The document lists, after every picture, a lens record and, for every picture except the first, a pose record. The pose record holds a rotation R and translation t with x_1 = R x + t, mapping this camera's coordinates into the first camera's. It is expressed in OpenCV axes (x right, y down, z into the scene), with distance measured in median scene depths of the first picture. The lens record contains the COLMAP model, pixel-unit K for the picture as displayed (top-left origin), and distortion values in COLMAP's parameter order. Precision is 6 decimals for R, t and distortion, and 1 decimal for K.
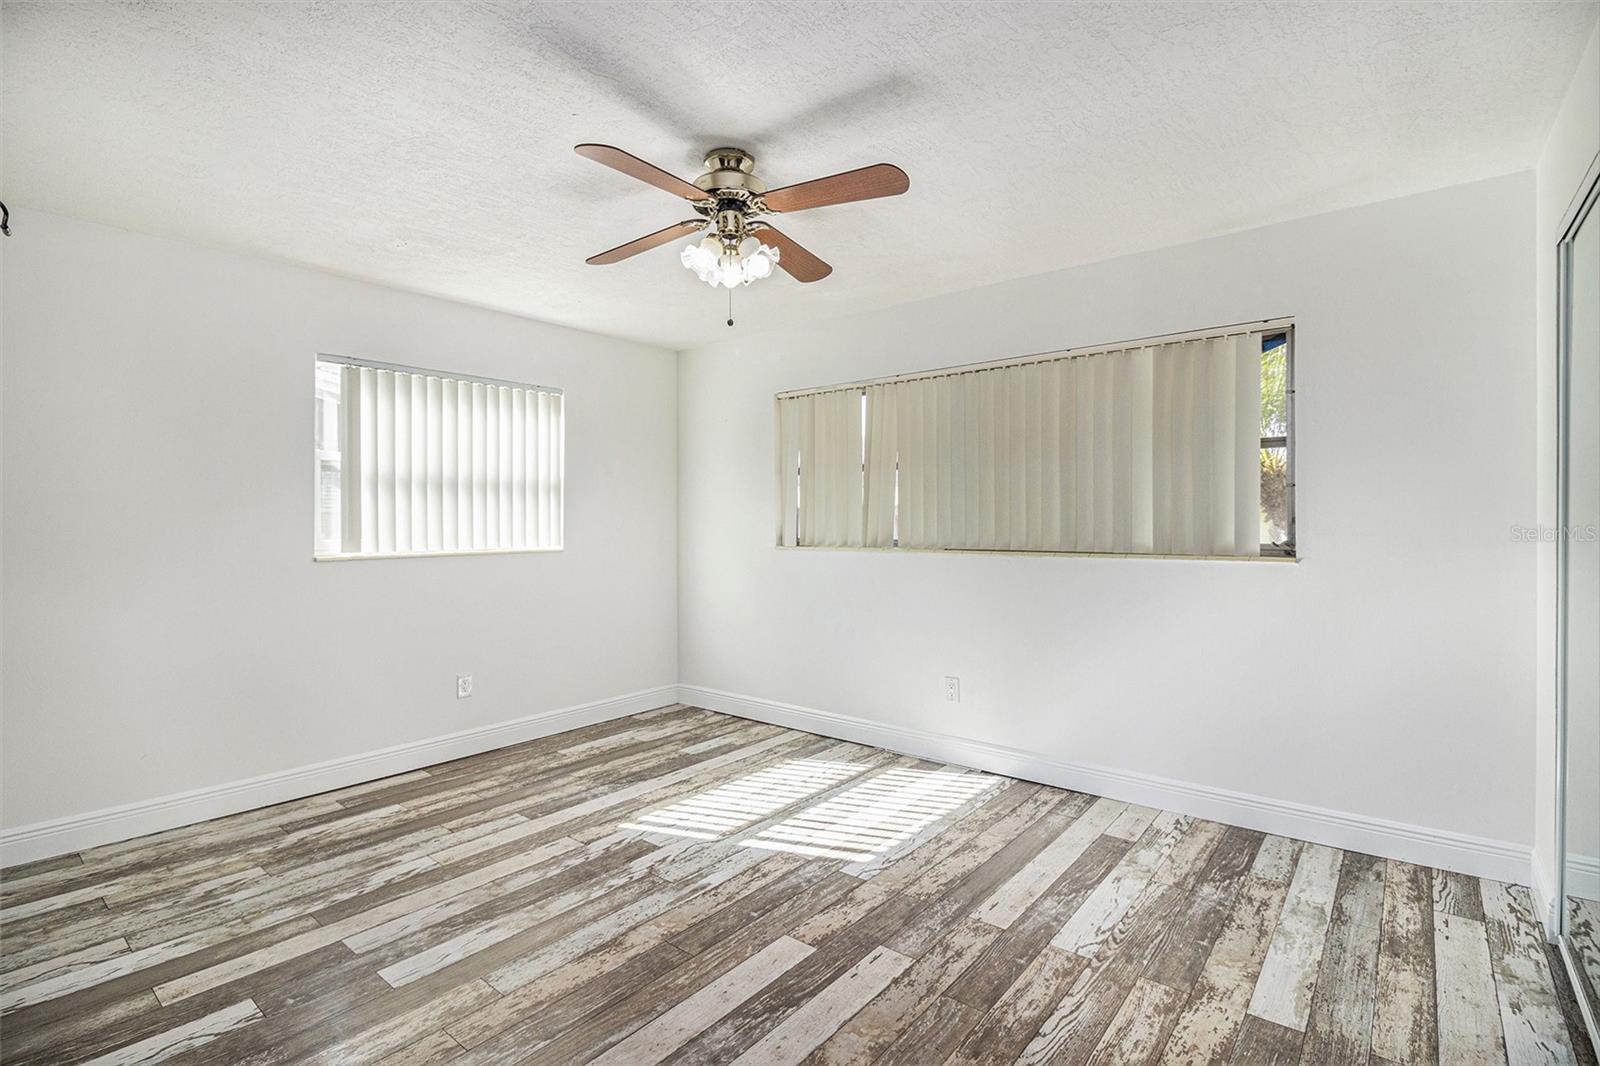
lens RADIAL K [[750.1, 0, 800.0], [0, 750.1, 533.0], [0, 0, 1]] dist [-0.000524, -0.015745]
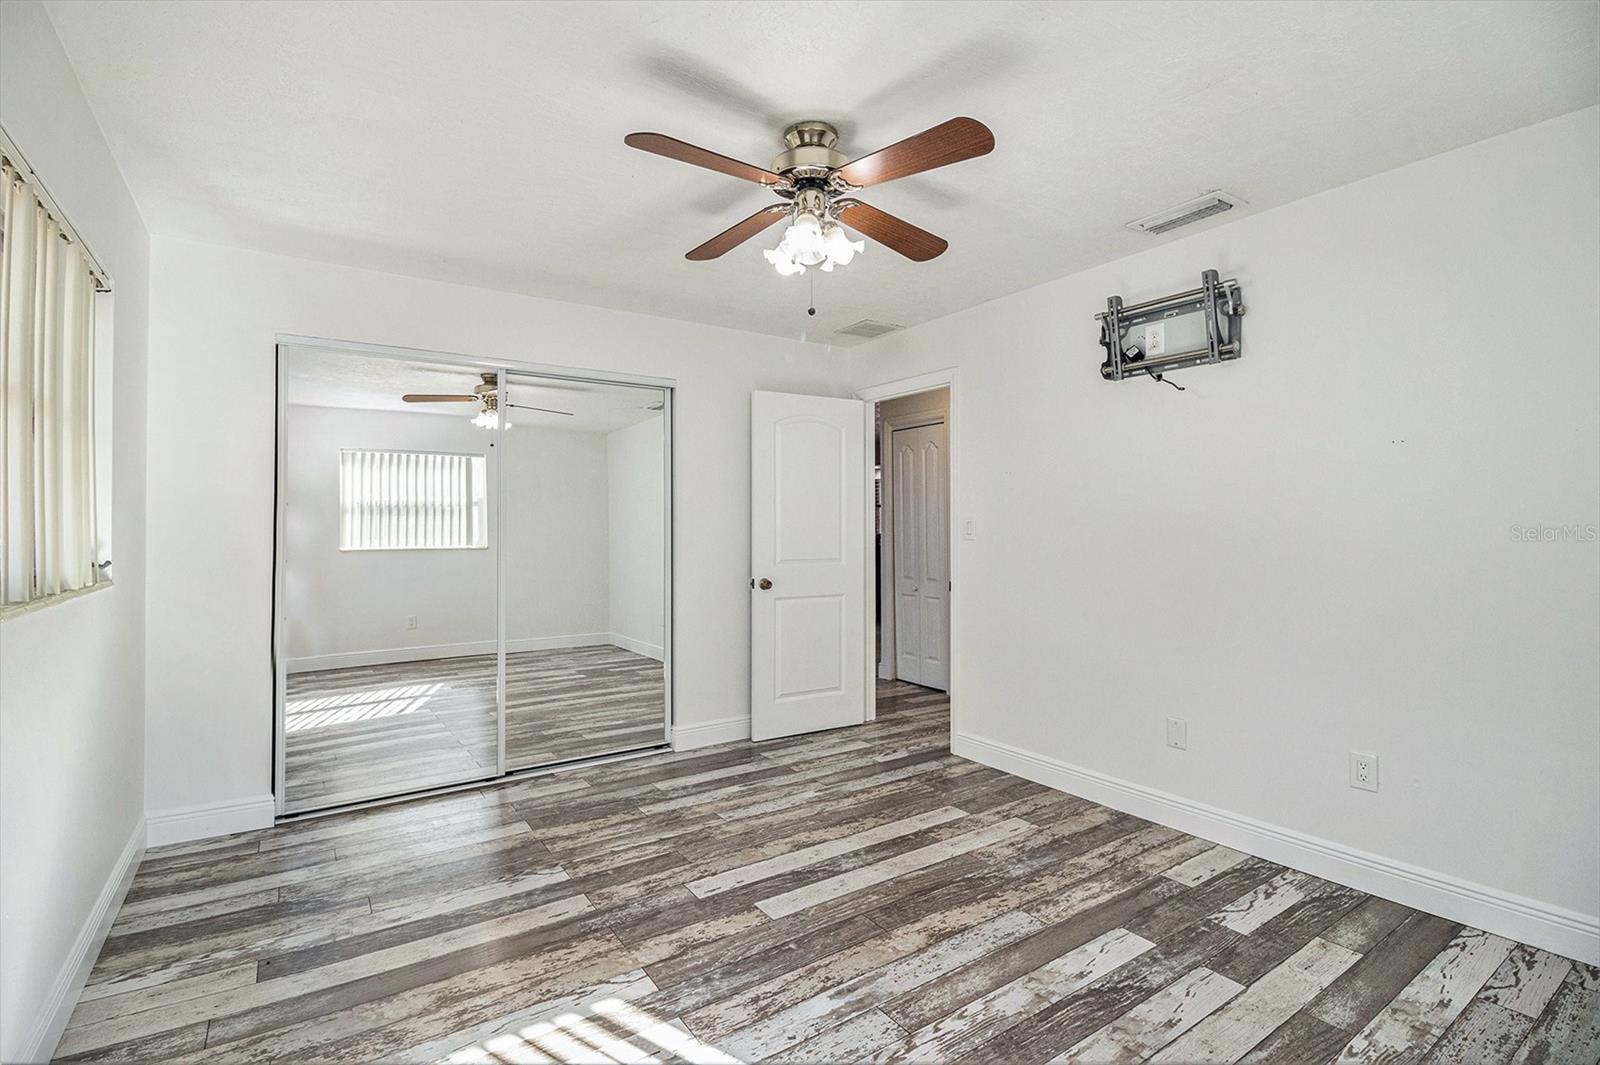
lens RADIAL K [[750.1, 0, 800.0], [0, 750.1, 532.5], [0, 0, 1]] dist [-0.000524, -0.015745]
pose [[-0.958877, 0.007249, 0.283728, -0.341877], [0.012679, 0.999770, 0.017306, -0.021228], [-0.283537, 0.020192, -0.958749, 1.904644]]
